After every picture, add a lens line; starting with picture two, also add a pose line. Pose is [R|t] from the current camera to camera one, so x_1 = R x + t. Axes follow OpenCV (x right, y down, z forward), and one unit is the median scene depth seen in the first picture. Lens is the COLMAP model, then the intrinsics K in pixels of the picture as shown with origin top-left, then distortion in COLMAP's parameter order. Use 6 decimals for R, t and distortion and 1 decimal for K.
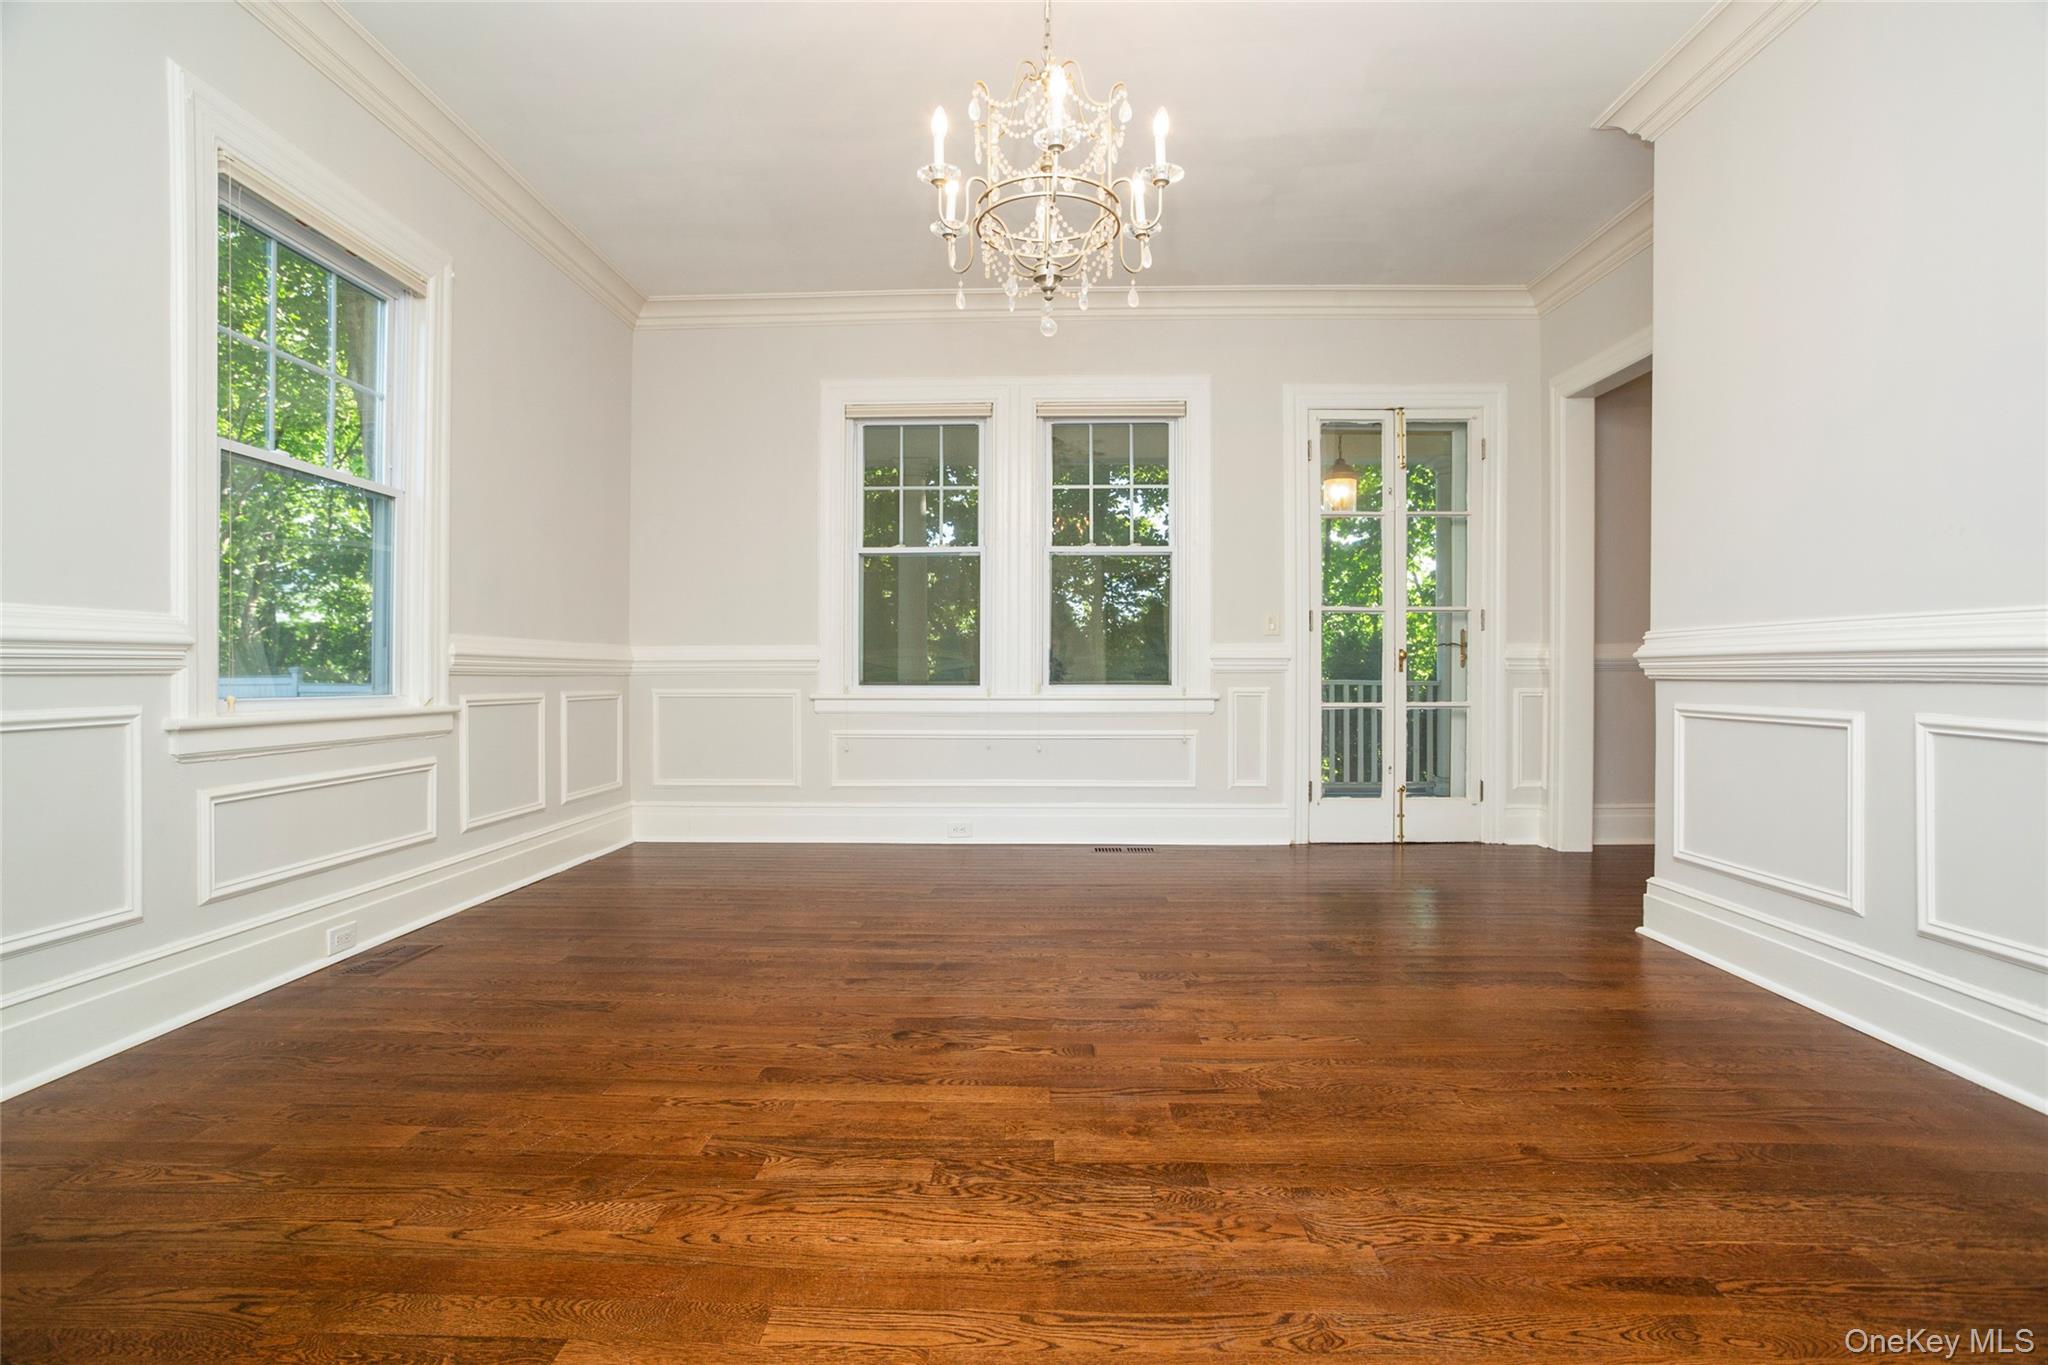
lens RADIAL K [[963.4, 0, 1015.3], [0, 963.4, 677.0], [0, 0, 1]] dist [0.004377, 0.000809]
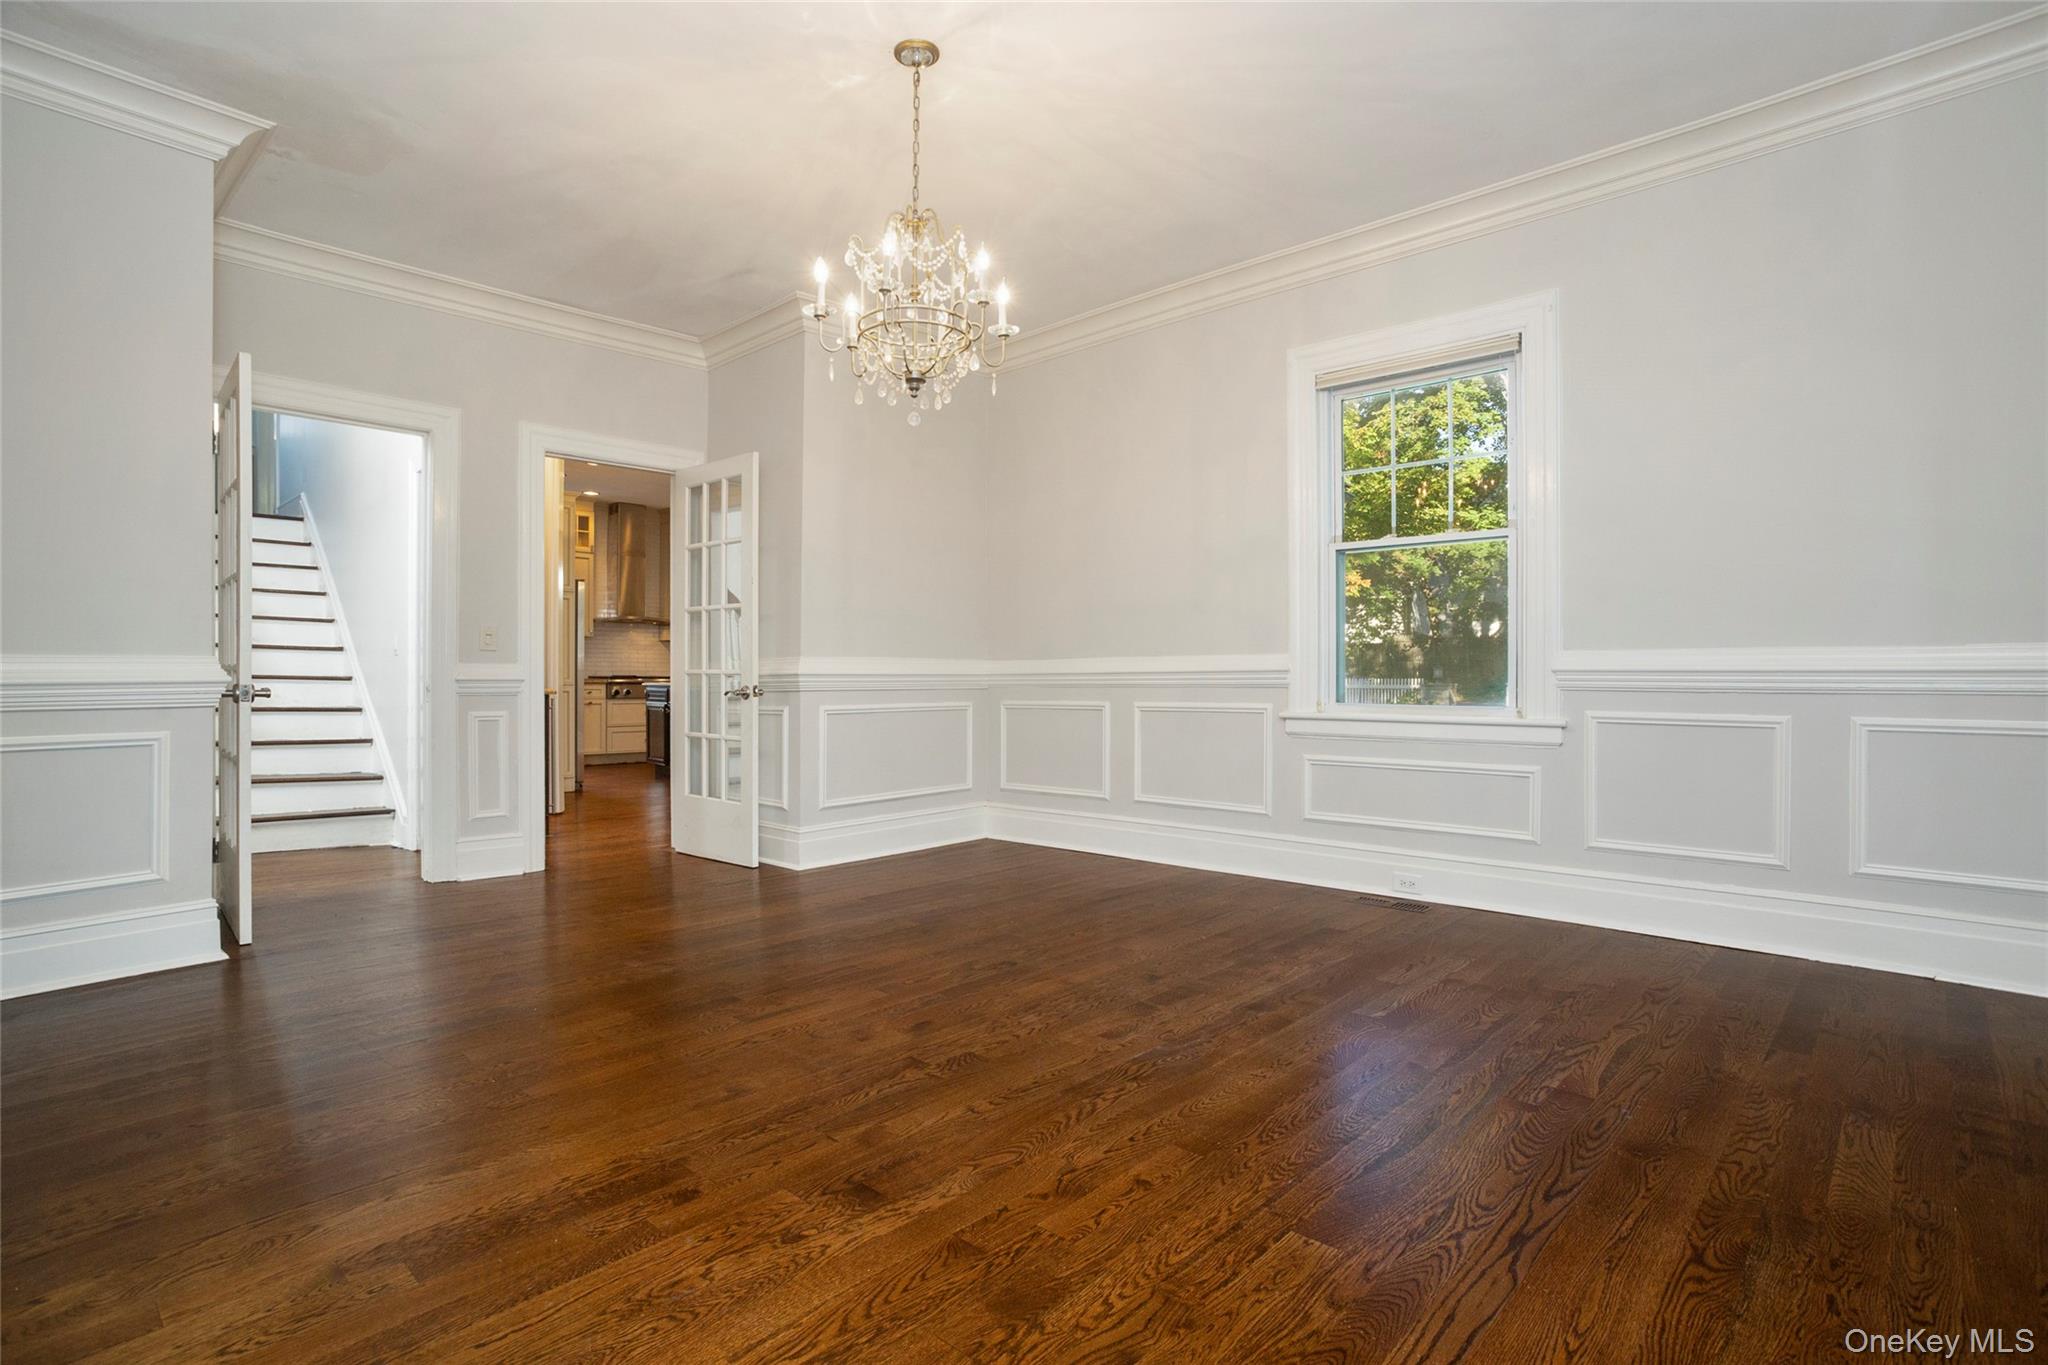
lens RADIAL K [[963.4, 0, 1015.3], [0, 963.4, 677.0], [0, 0, 1]] dist [0.004377, 0.000809]
pose [[-0.643865, -0.002745, -0.765134, 0.815858], [-0.000374, 0.999995, -0.003273, -0.016527], [0.765139, -0.001821, -0.643862, 1.698413]]
